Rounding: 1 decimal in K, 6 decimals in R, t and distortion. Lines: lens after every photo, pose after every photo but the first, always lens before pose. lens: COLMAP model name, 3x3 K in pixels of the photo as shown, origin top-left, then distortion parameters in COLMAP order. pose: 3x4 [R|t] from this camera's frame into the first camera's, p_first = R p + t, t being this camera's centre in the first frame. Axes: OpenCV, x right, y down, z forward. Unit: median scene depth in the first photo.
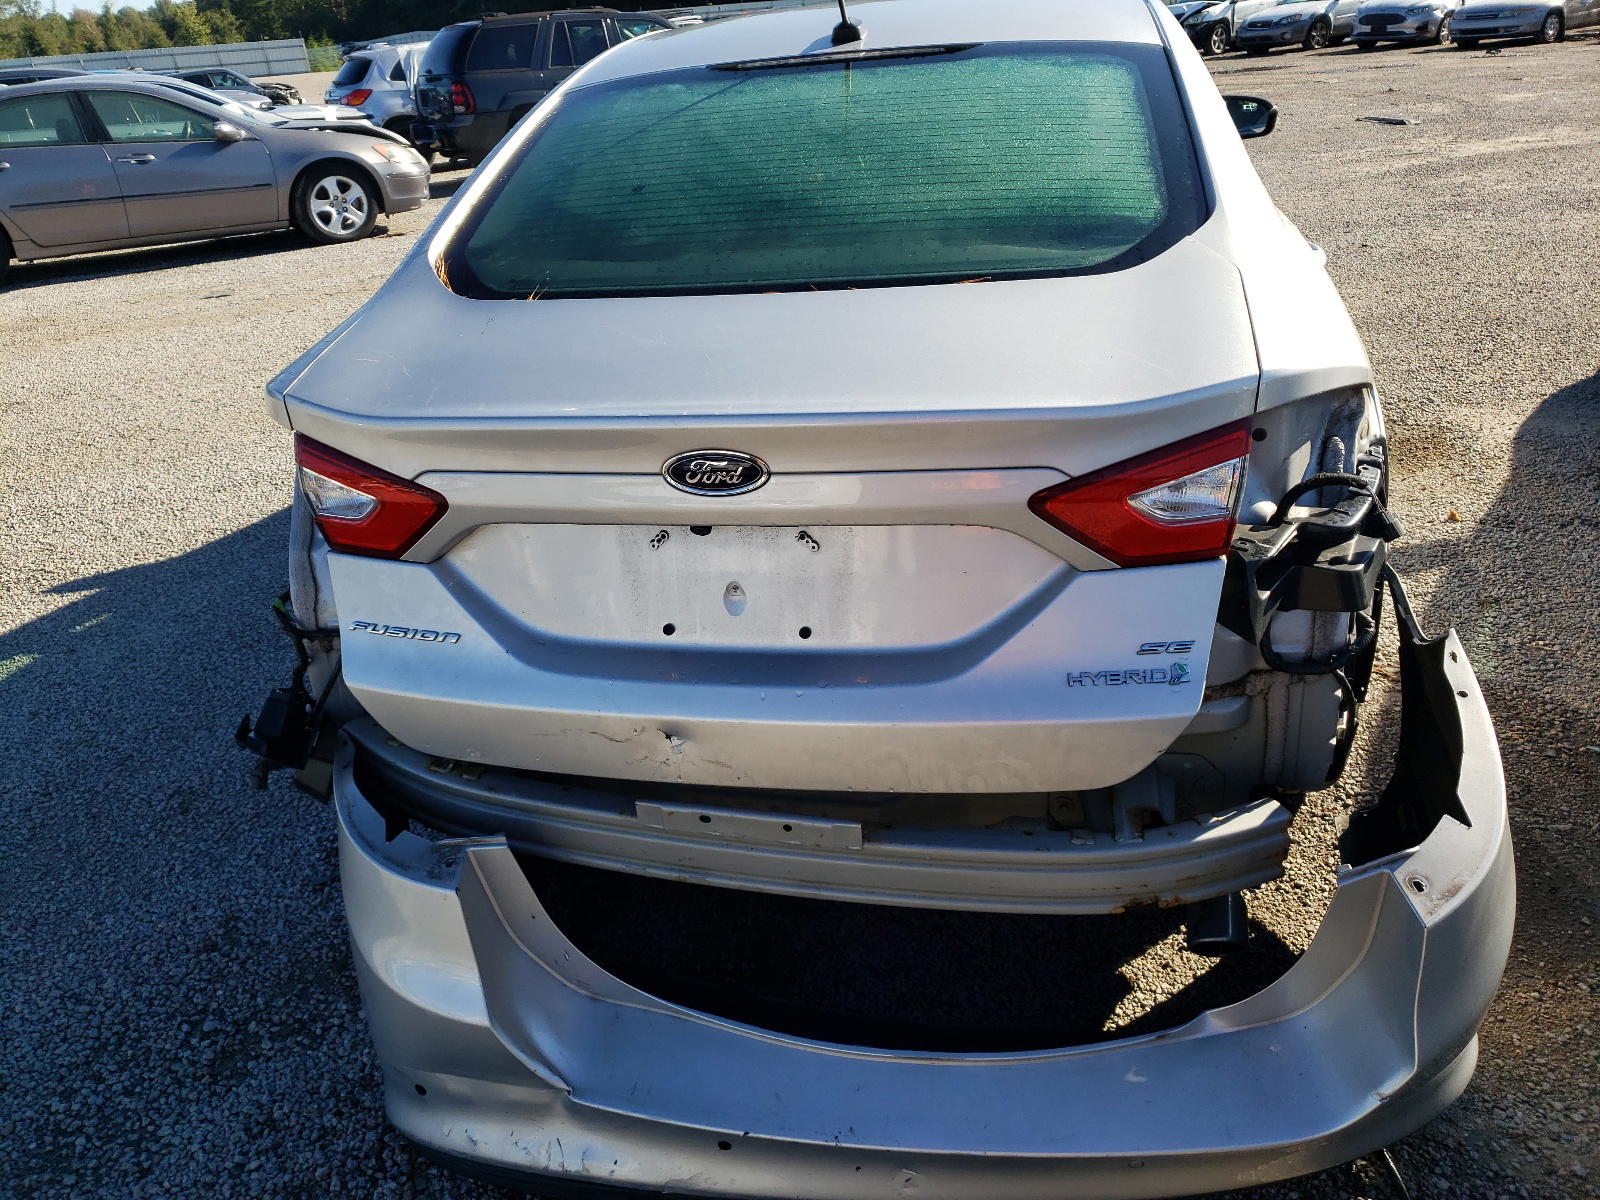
lens RADIAL K [[1190.1, 0, 802.7], [0, 1190.1, 596.0], [0, 0, 1]] dist [0.069014, -0.014549]
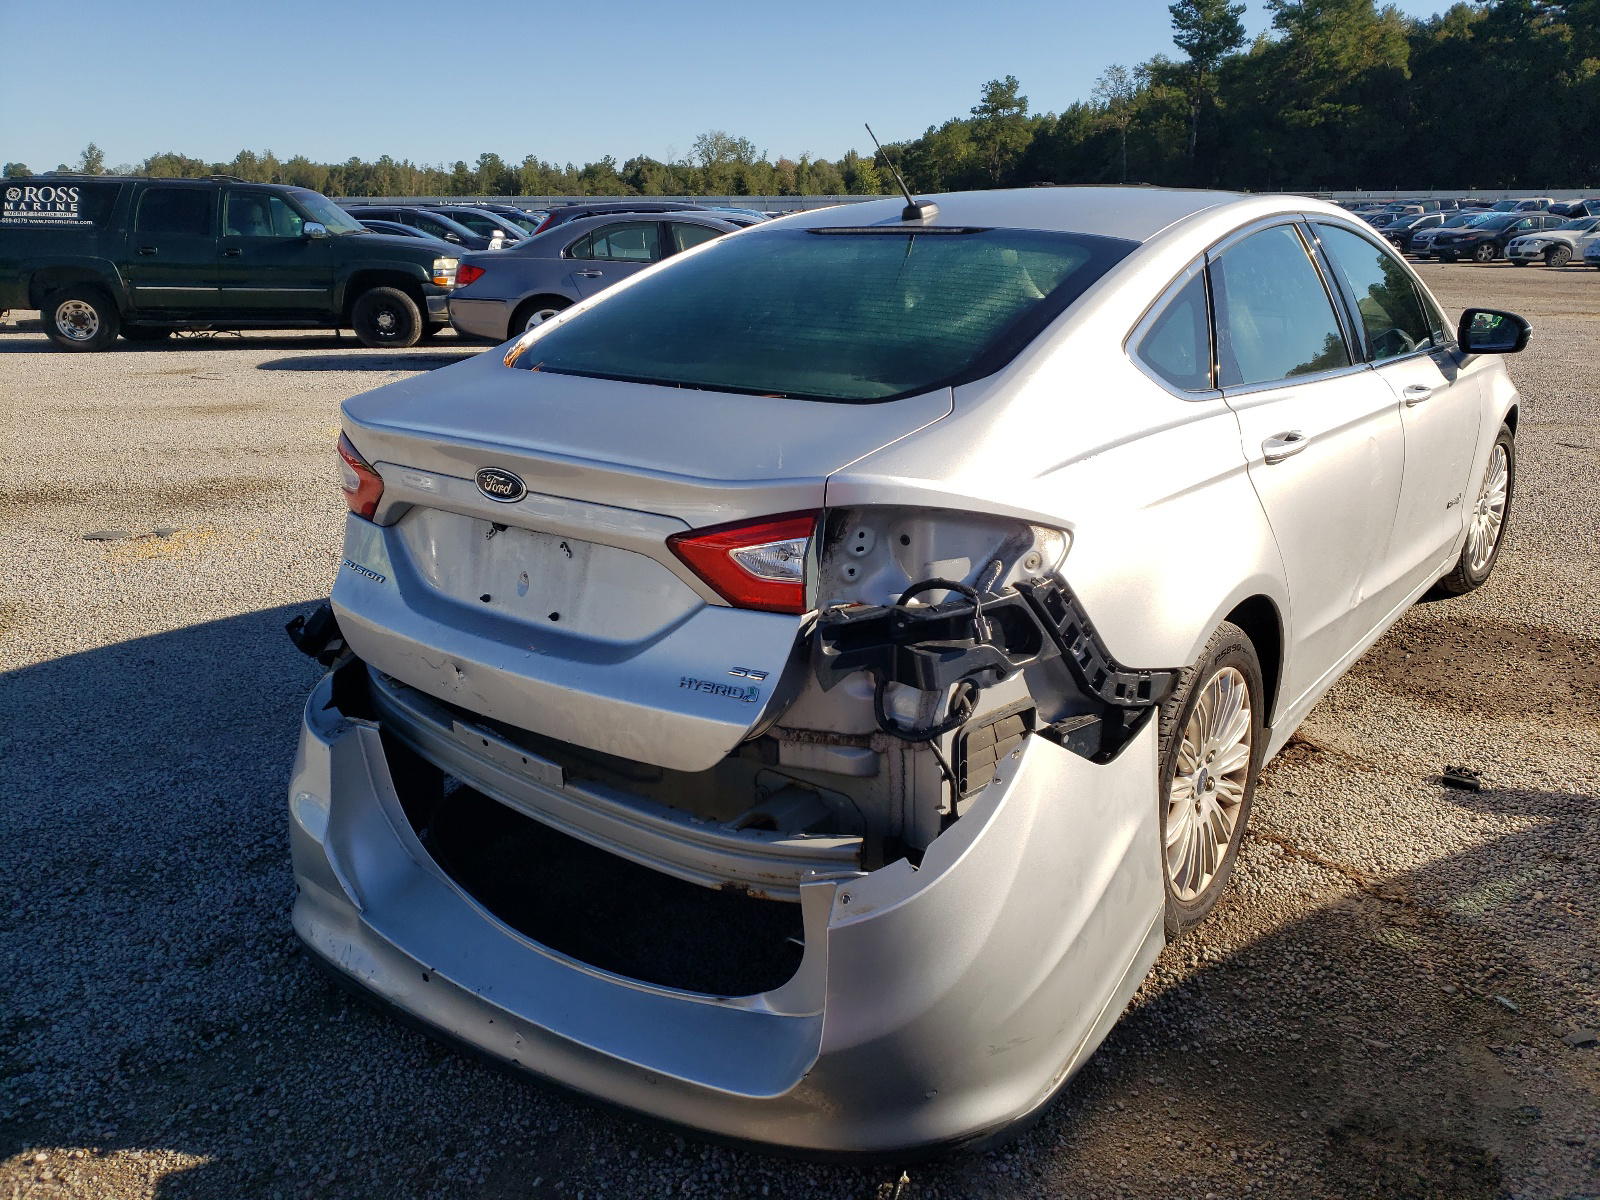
lens RADIAL K [[1190.1, 0, 793.5], [0, 1190.1, 600.2], [0, 0, 1]] dist [0.069014, -0.014549]
pose [[0.900798, 0.200098, -0.385387, 0.739513], [-0.242706, 0.967938, -0.064733, 0.033500], [0.360078, 0.151848, 0.920481, -0.157585]]
